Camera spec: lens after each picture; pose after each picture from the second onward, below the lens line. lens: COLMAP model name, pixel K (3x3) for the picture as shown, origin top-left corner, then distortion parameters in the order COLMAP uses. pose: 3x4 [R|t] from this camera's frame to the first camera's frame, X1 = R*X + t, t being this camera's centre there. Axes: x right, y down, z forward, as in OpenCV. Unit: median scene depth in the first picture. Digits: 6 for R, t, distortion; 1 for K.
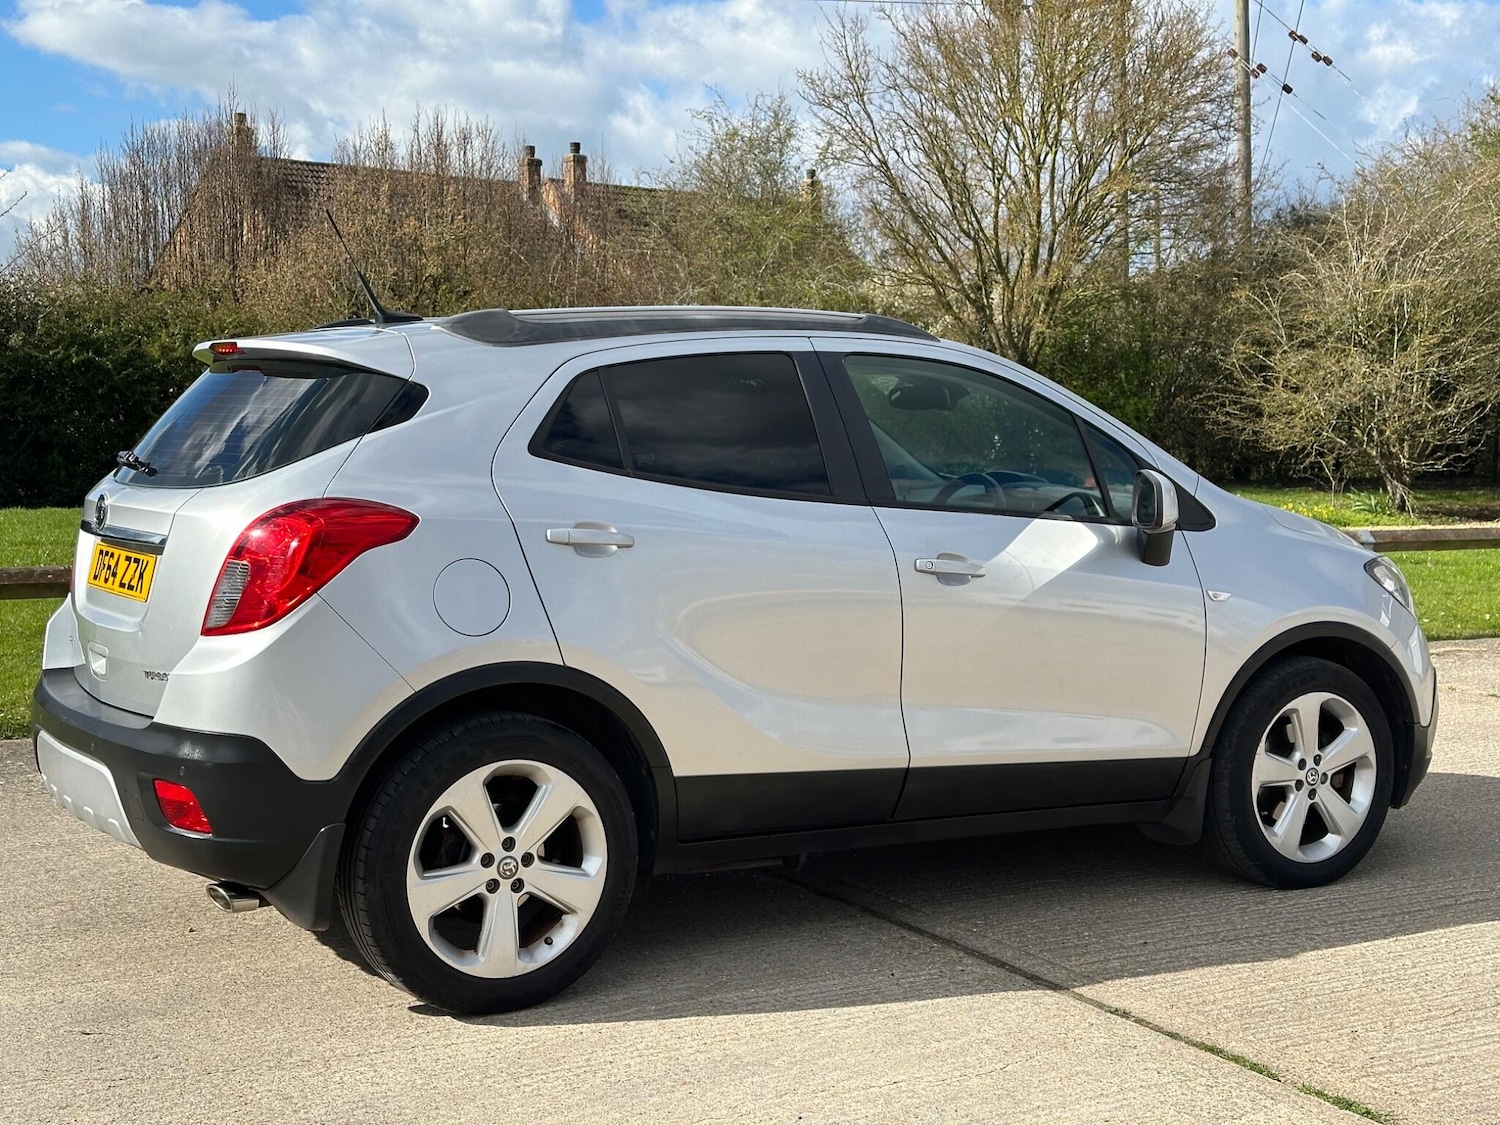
lens RADIAL K [[2066.8, 0, 754.8], [0, 2066.8, 540.0], [0, 0, 1]] dist [0.125072, 0.000000]
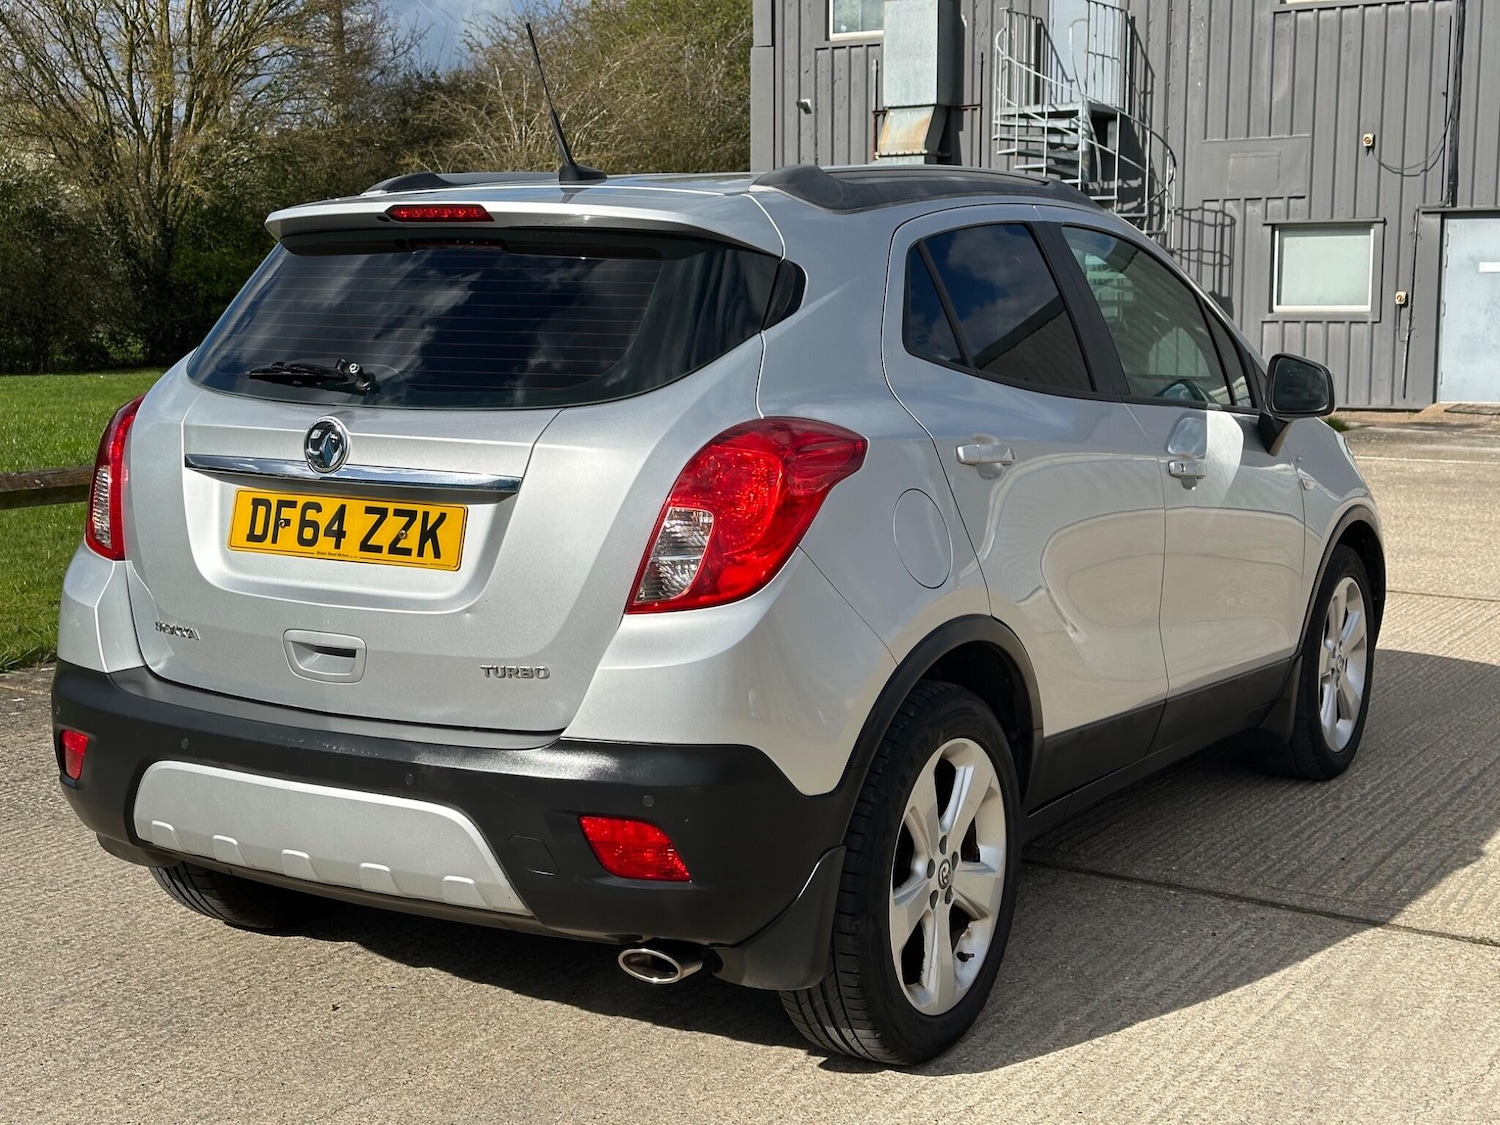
lens RADIAL K [[2066.8, 0, 754.0], [0, 2066.8, 549.8], [0, 0, 1]] dist [0.125072, 0.000000]
pose [[0.888742, -0.062245, 0.454162, -0.468200], [0.031569, 0.996697, 0.074824, -0.024548], [-0.457320, -0.052162, 0.887771, 0.290515]]
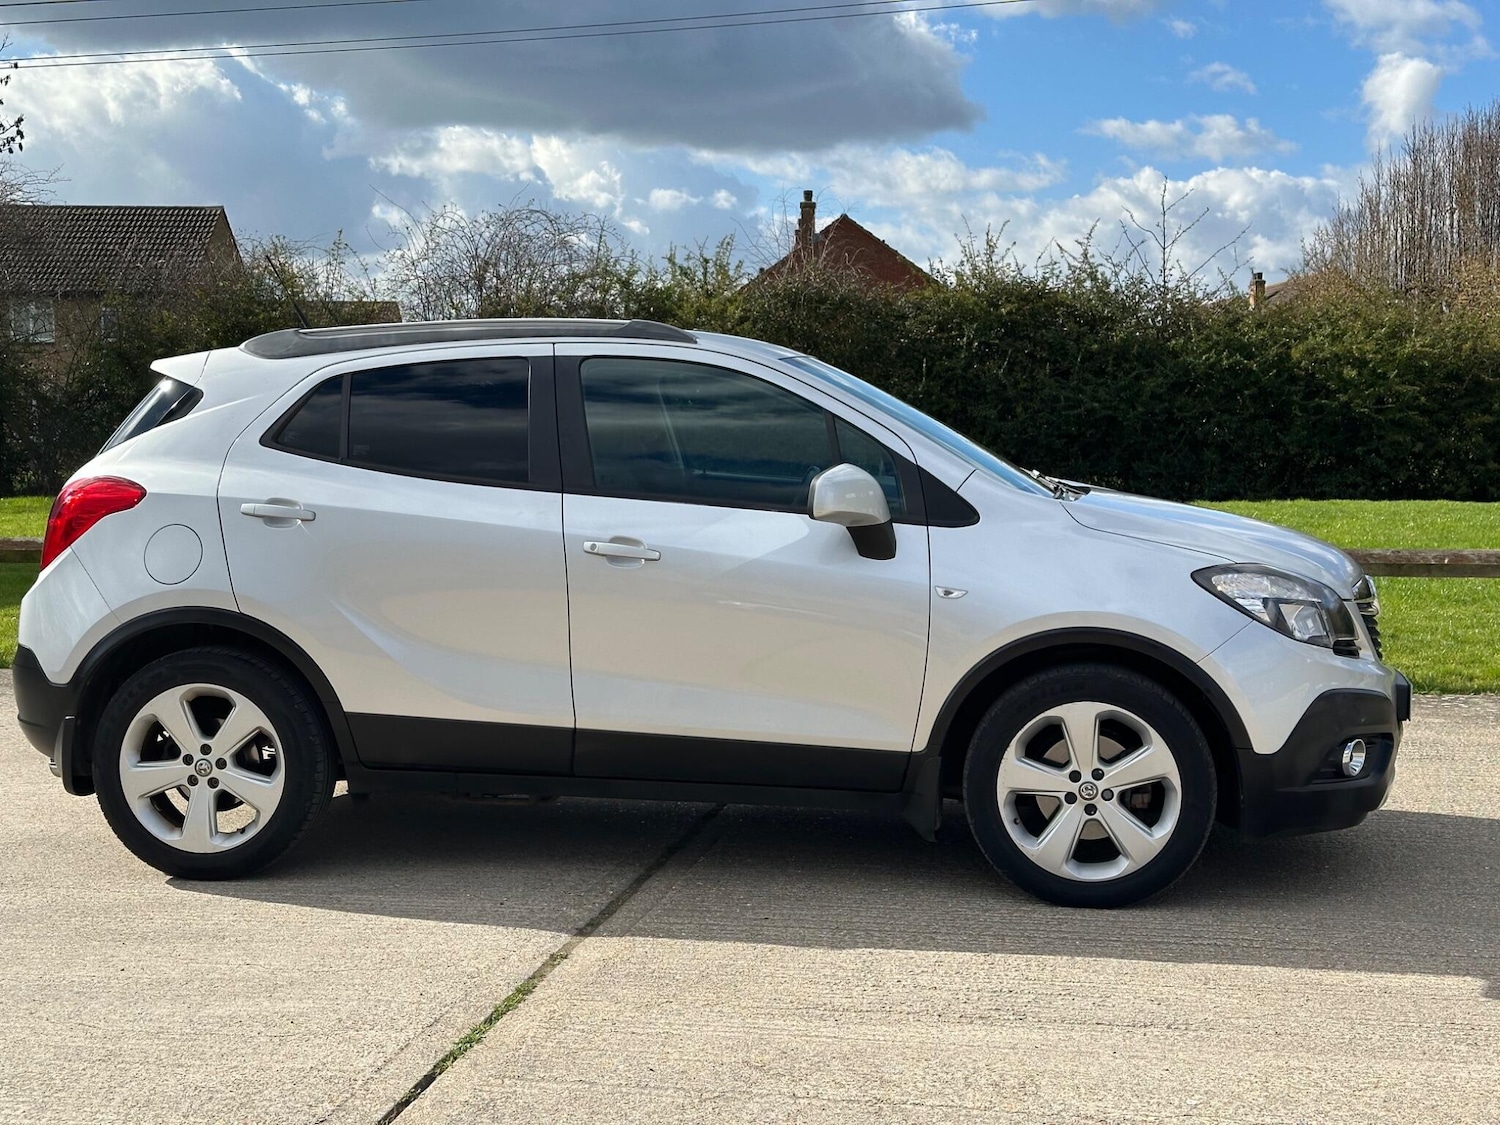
lens RADIAL K [[2066.8, 0, 762.8], [0, 2066.8, 552.0], [0, 0, 1]] dist [0.125072, 0.000000]
pose [[0.762496, 0.035267, -0.646031, 0.847978], [-0.031138, 0.999357, 0.017804, -0.007702], [0.646243, 0.006541, 0.763104, 0.208388]]
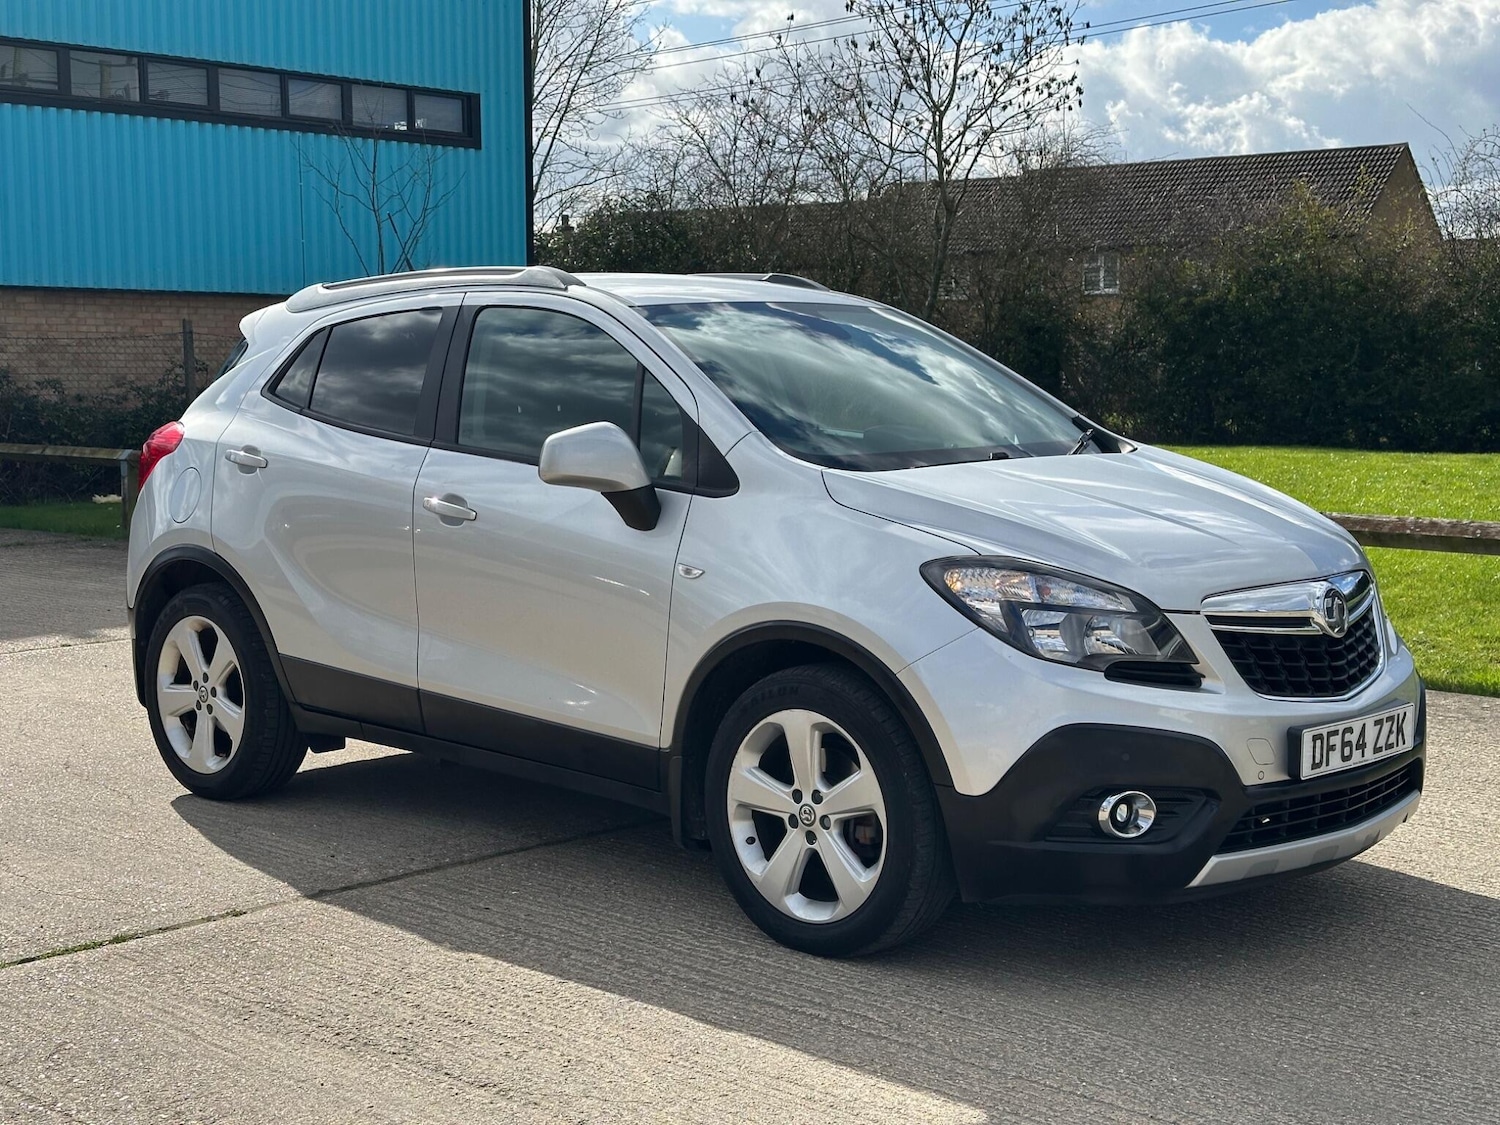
lens RADIAL K [[2066.8, 0, 744.4], [0, 2066.8, 559.5], [0, 0, 1]] dist [0.125072, 0.000000]
pose [[0.254853, 0.084754, -0.963258, 1.134621], [-0.052424, 0.995897, 0.073756, -0.045876], [0.965558, 0.031701, 0.258250, 0.860519]]
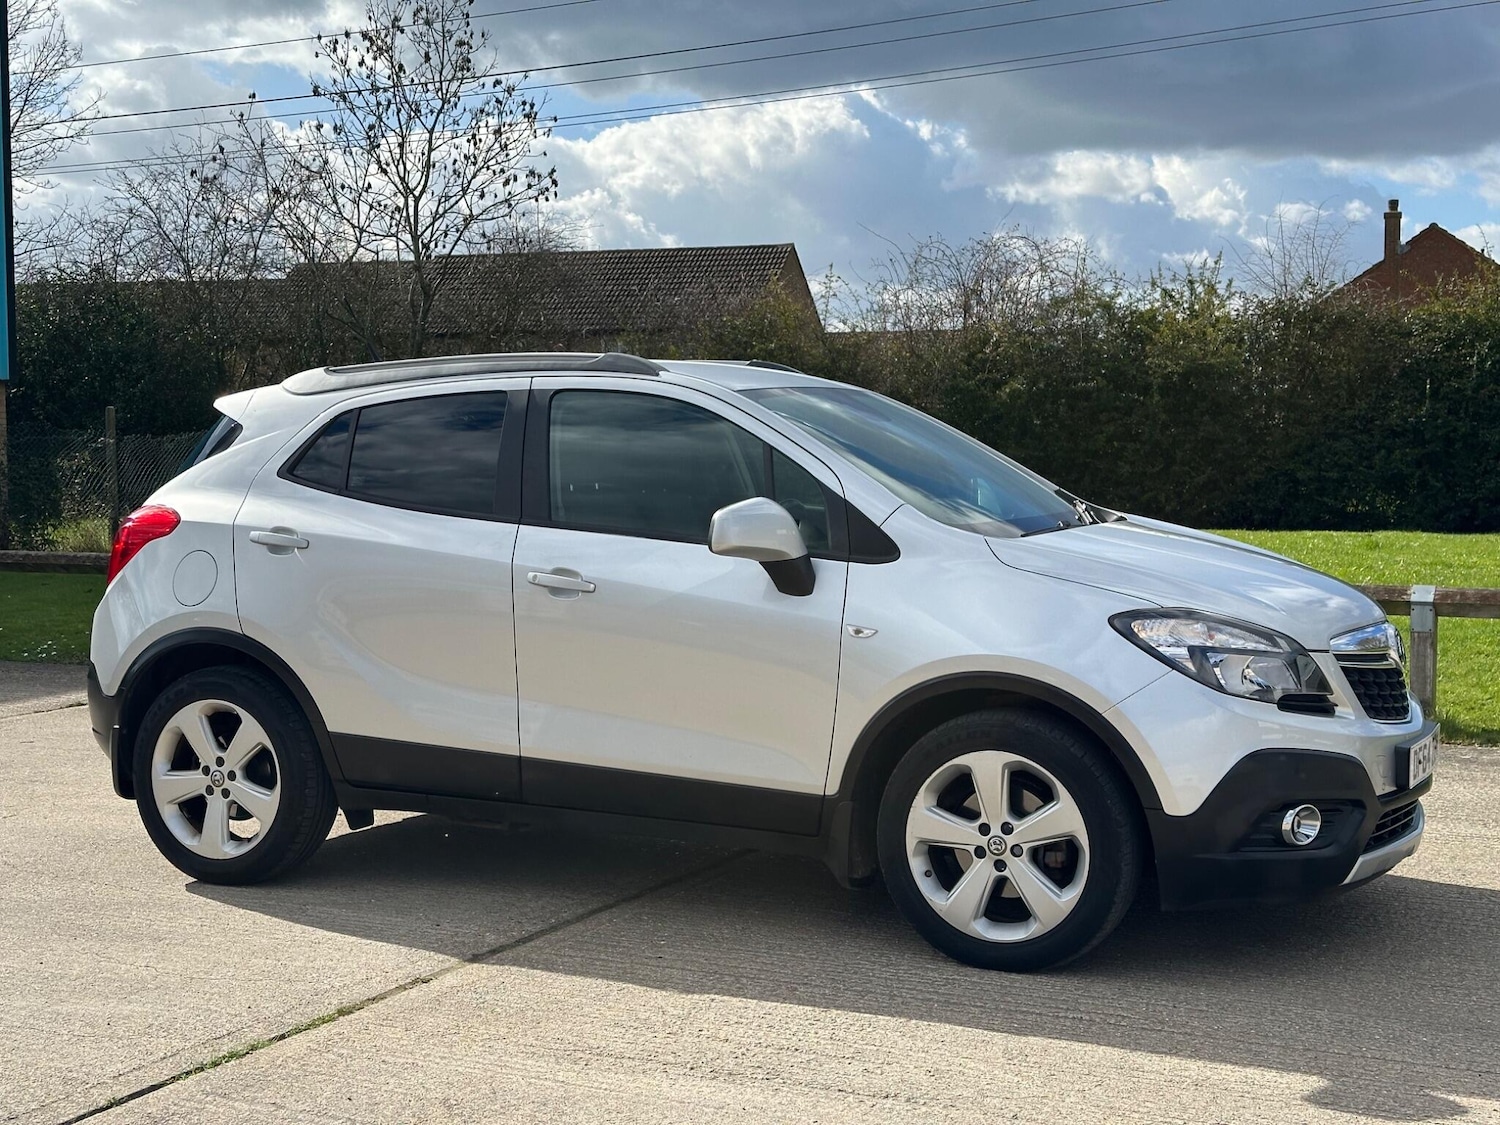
lens RADIAL K [[2066.8, 0, 744.3], [0, 2066.8, 558.7], [0, 0, 1]] dist [0.125072, 0.000000]
pose [[0.534765, 0.038800, -0.844109, 1.064670], [-0.040920, 0.998962, 0.019994, -0.024907], [0.844009, 0.023849, 0.535798, 0.482624]]
